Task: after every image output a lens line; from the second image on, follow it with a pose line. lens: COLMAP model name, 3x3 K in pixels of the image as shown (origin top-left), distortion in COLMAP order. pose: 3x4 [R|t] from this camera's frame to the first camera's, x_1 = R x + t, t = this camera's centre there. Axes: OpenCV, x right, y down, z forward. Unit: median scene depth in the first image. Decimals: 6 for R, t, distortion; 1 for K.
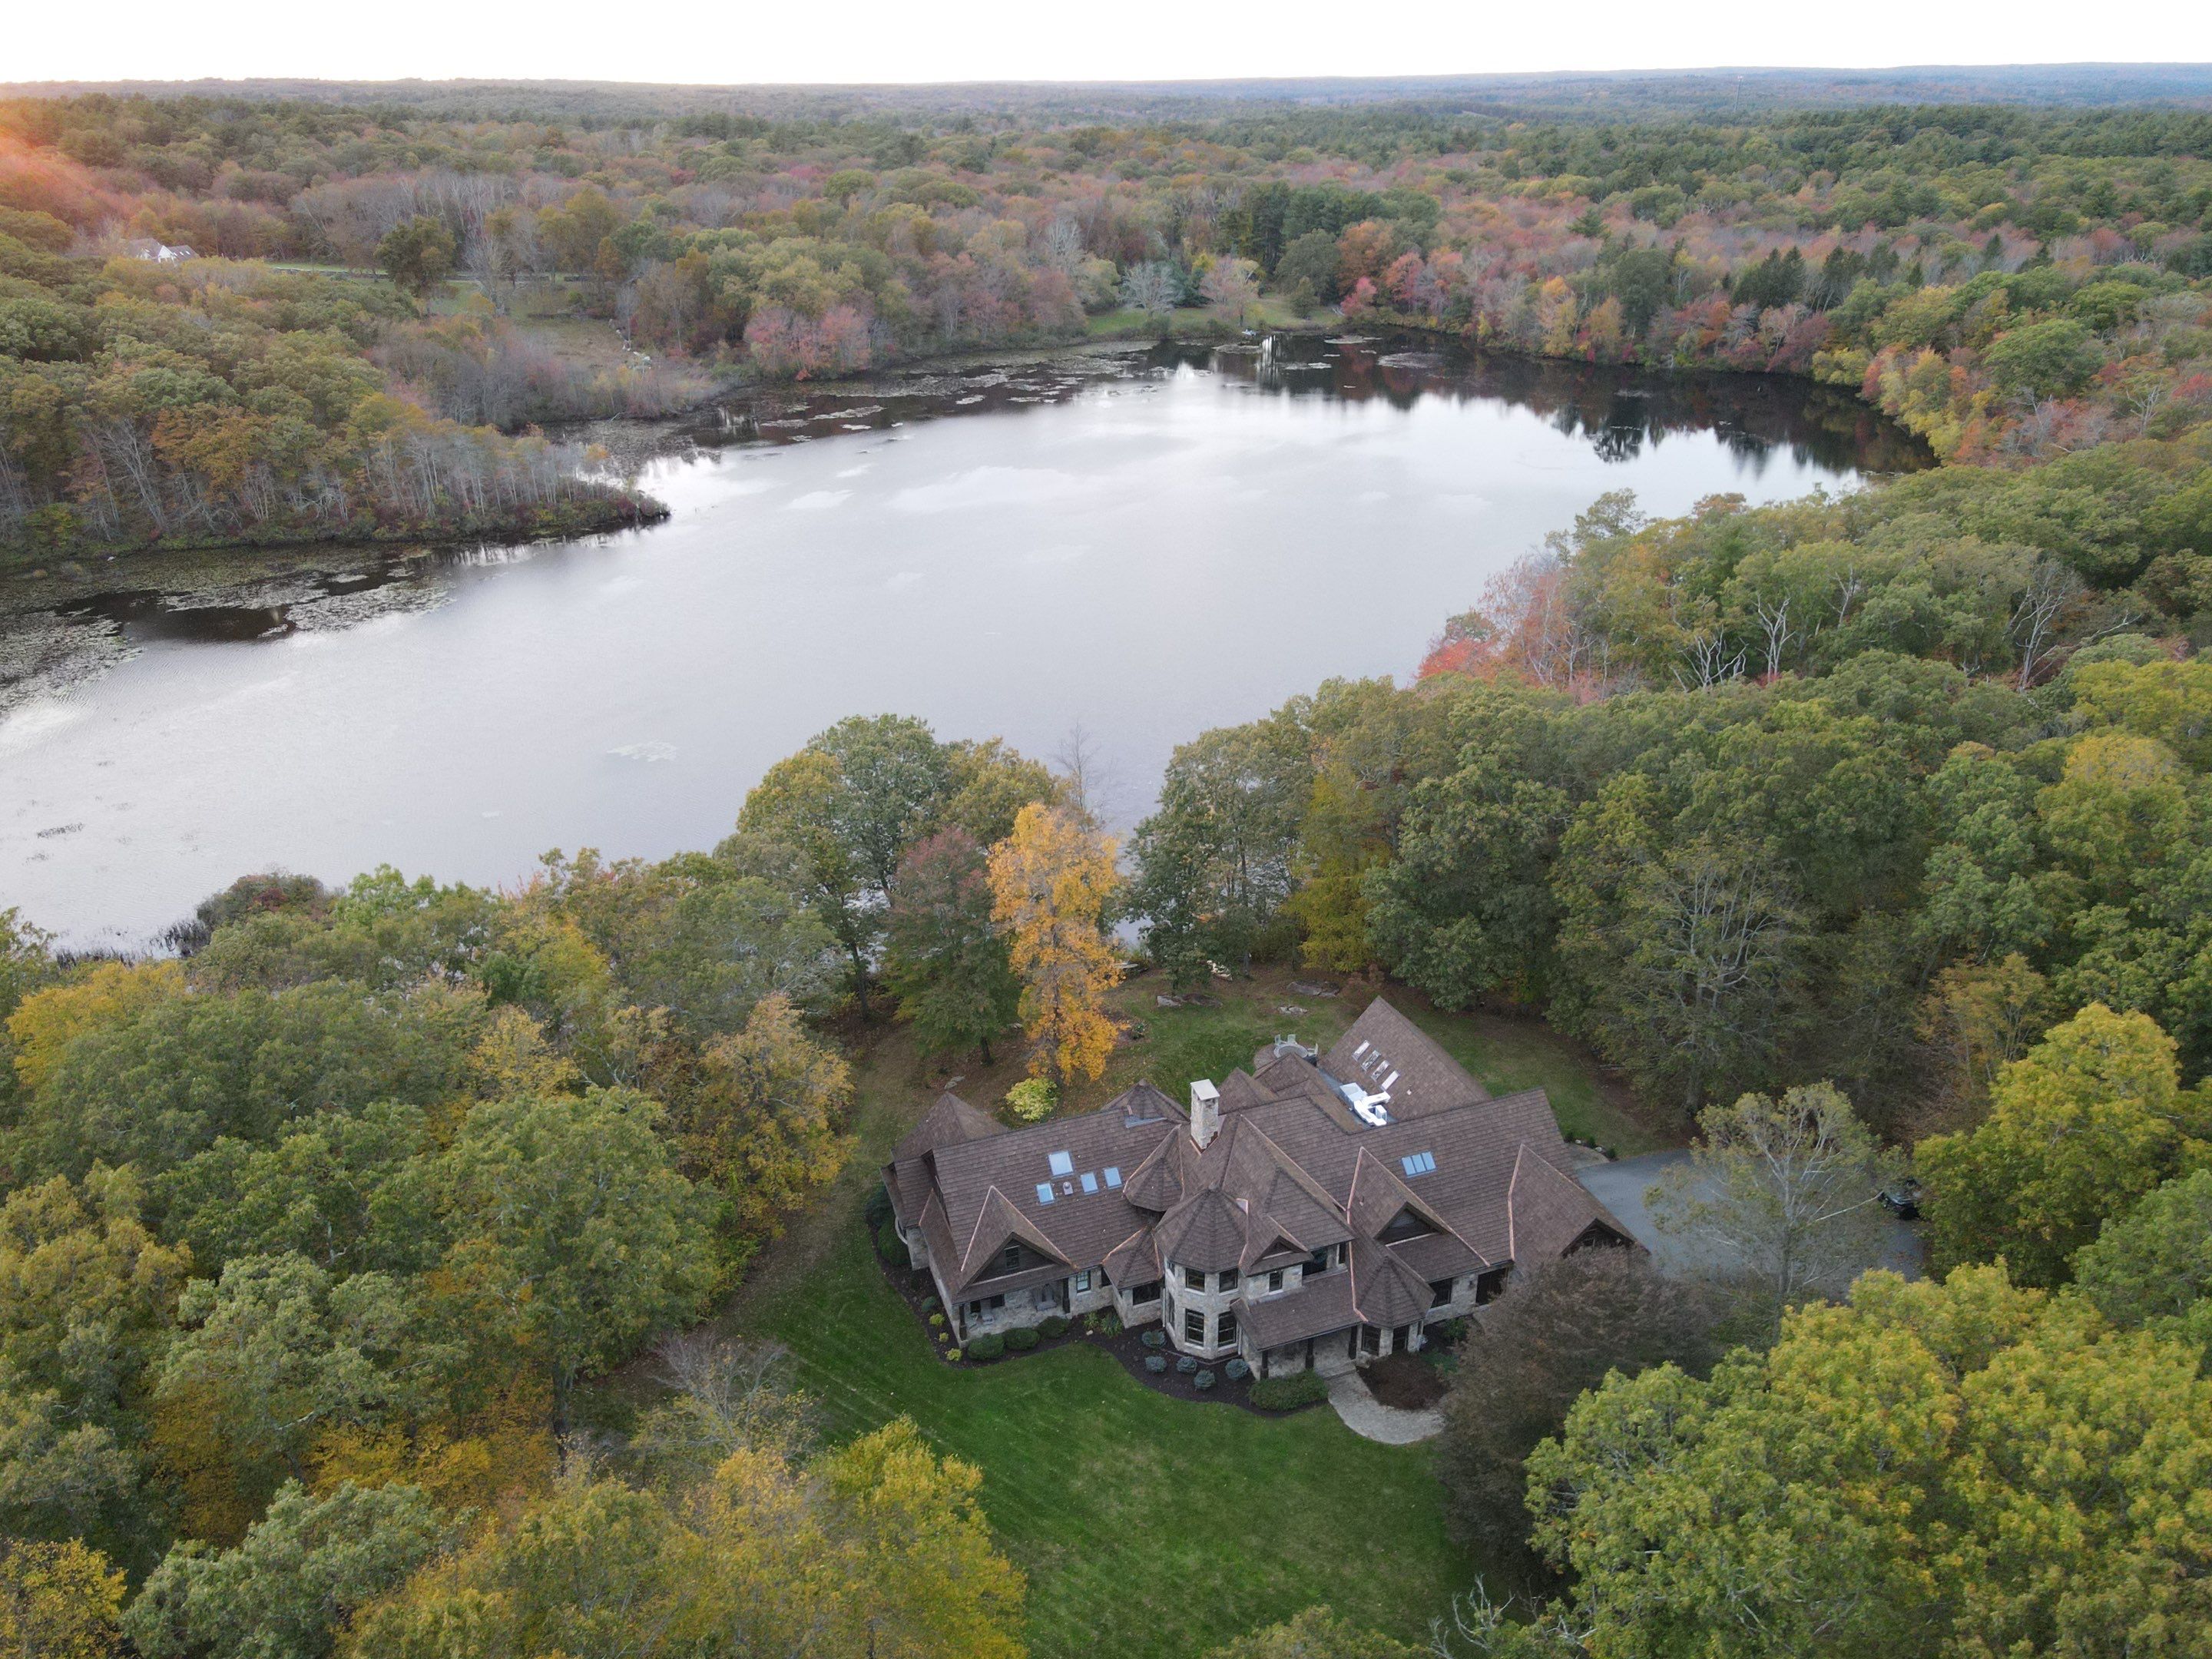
lens RADIAL K [[1616.5, 0, 1141.0], [0, 1616.5, 847.1], [0, 0, 1]] dist [0.021564, -0.002083]
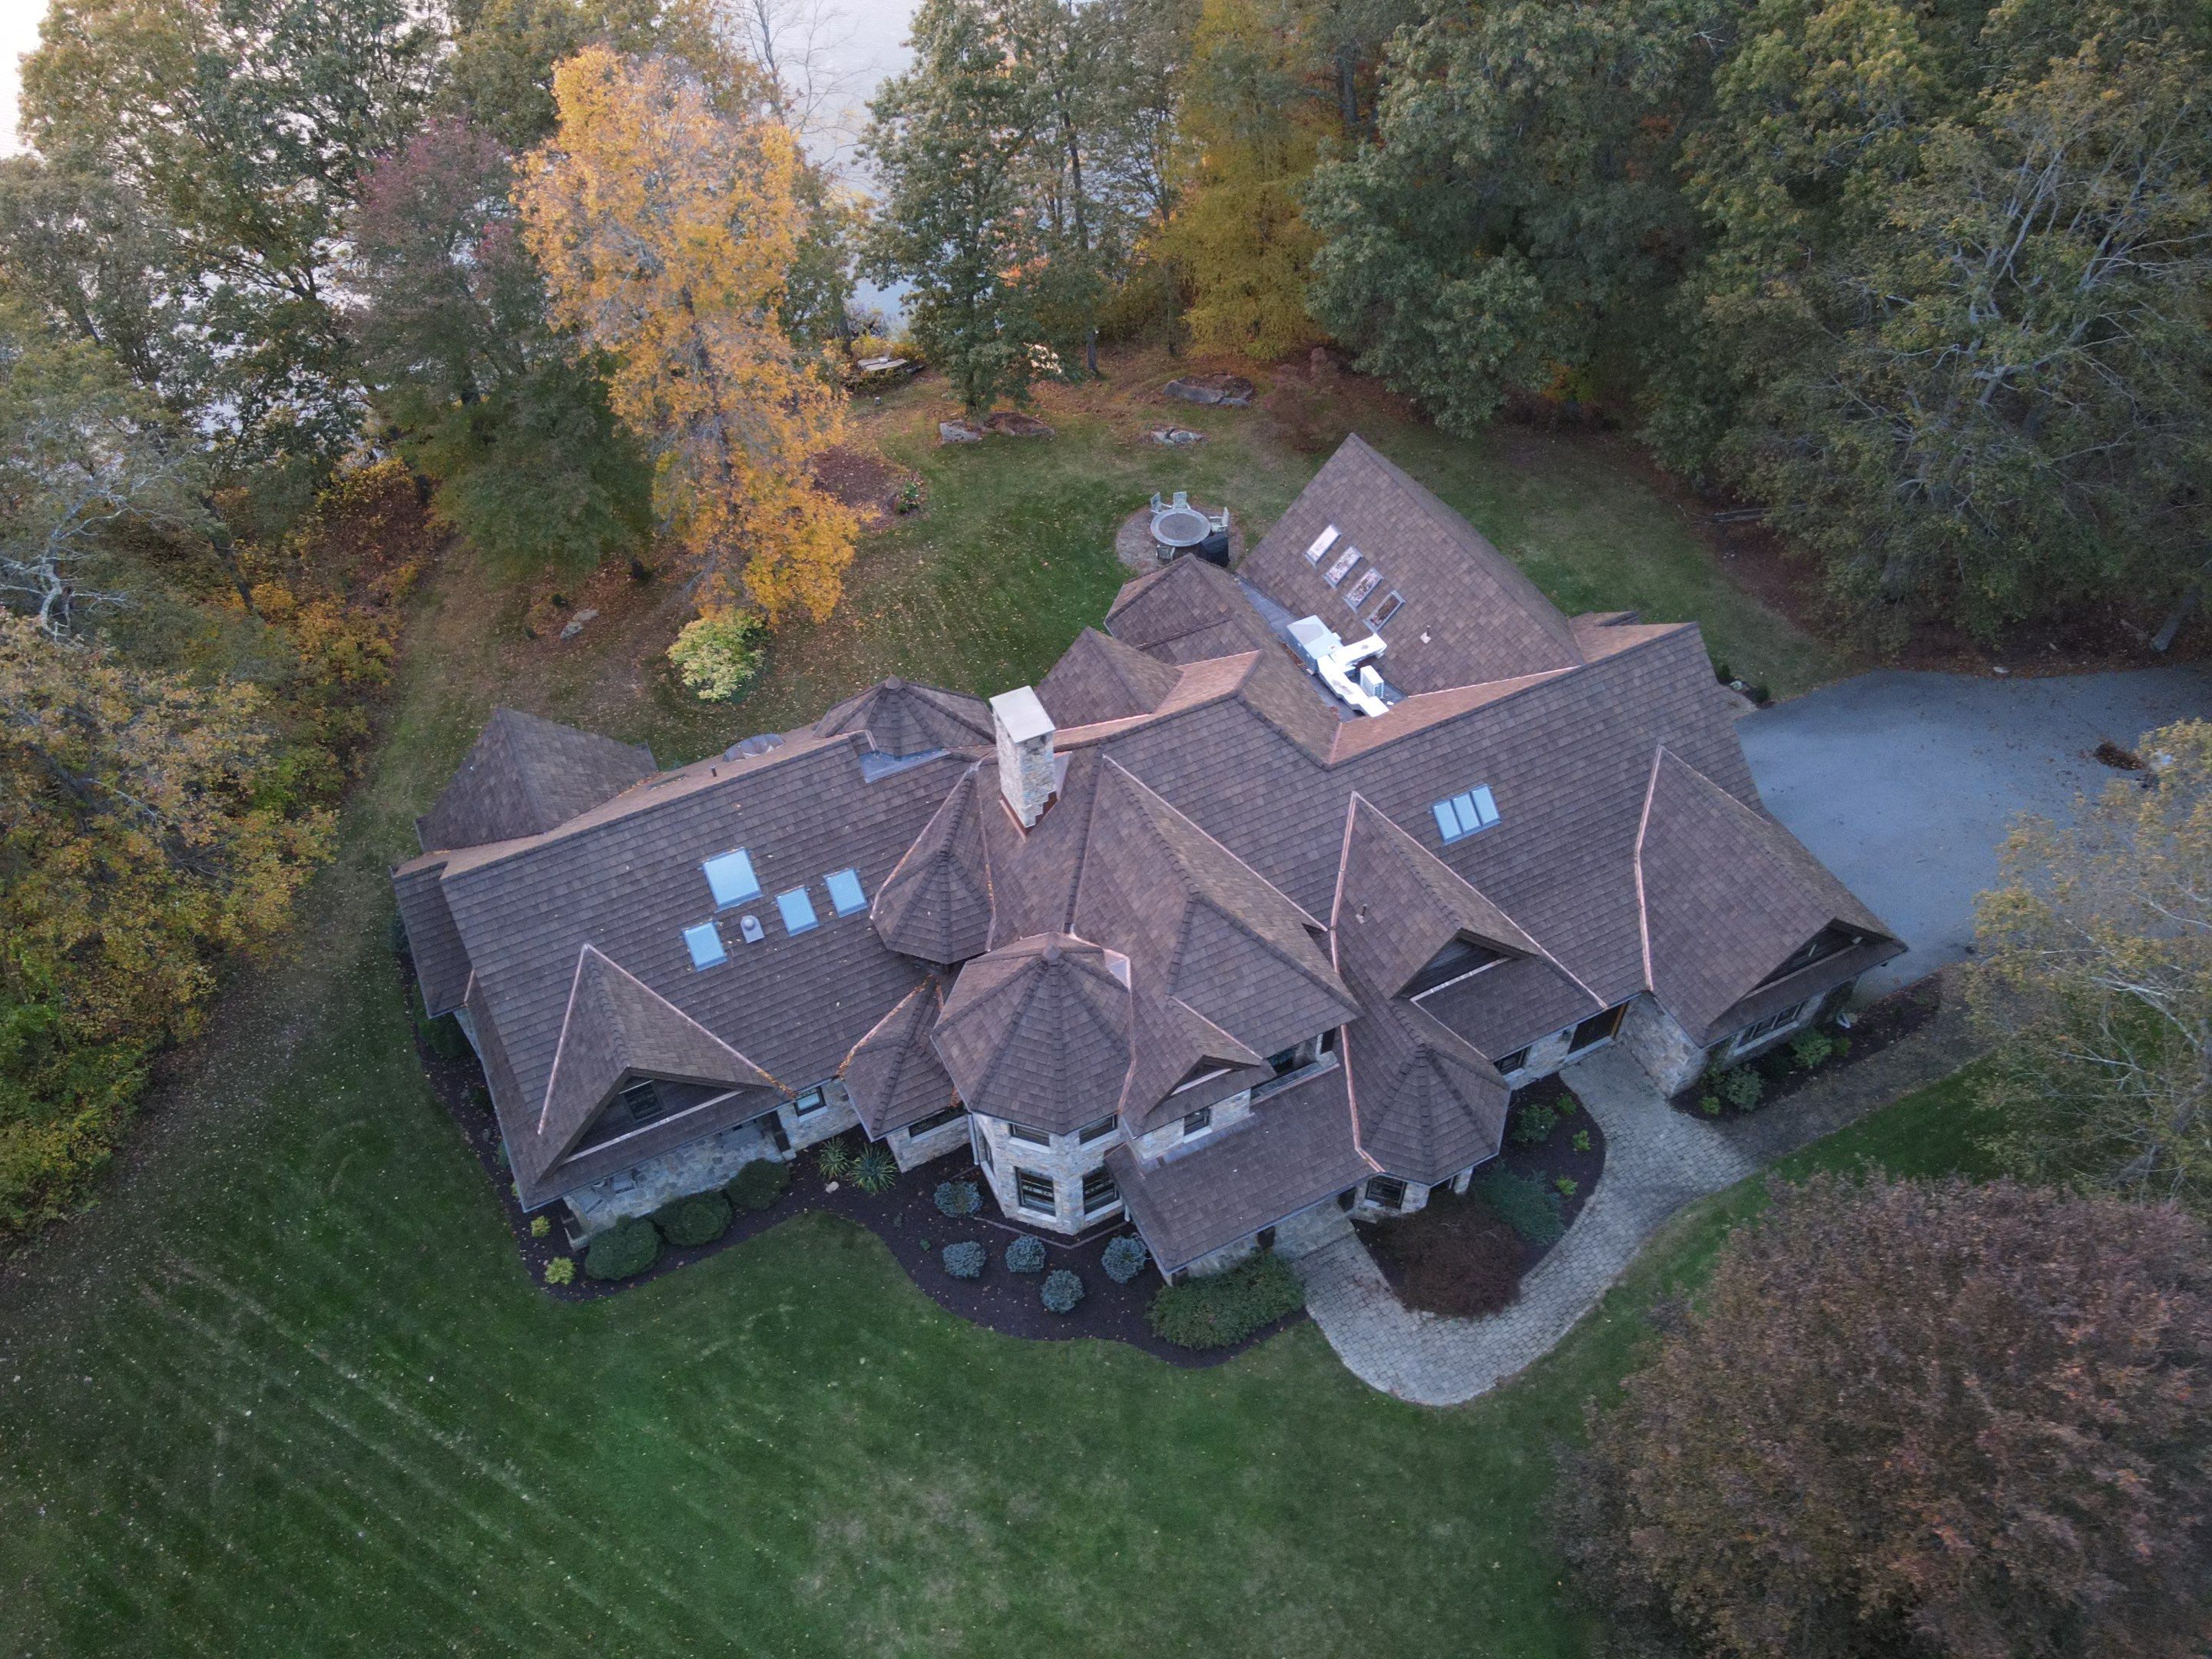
lens RADIAL K [[1616.5, 0, 1131.2], [0, 1616.5, 832.8], [0, 0, 1]] dist [0.021564, -0.002083]
pose [[0.994323, -0.081531, 0.068372, 0.034398], [0.047536, 0.915246, 0.400082, -0.001755], [-0.095196, -0.394560, 0.913926, 0.538671]]
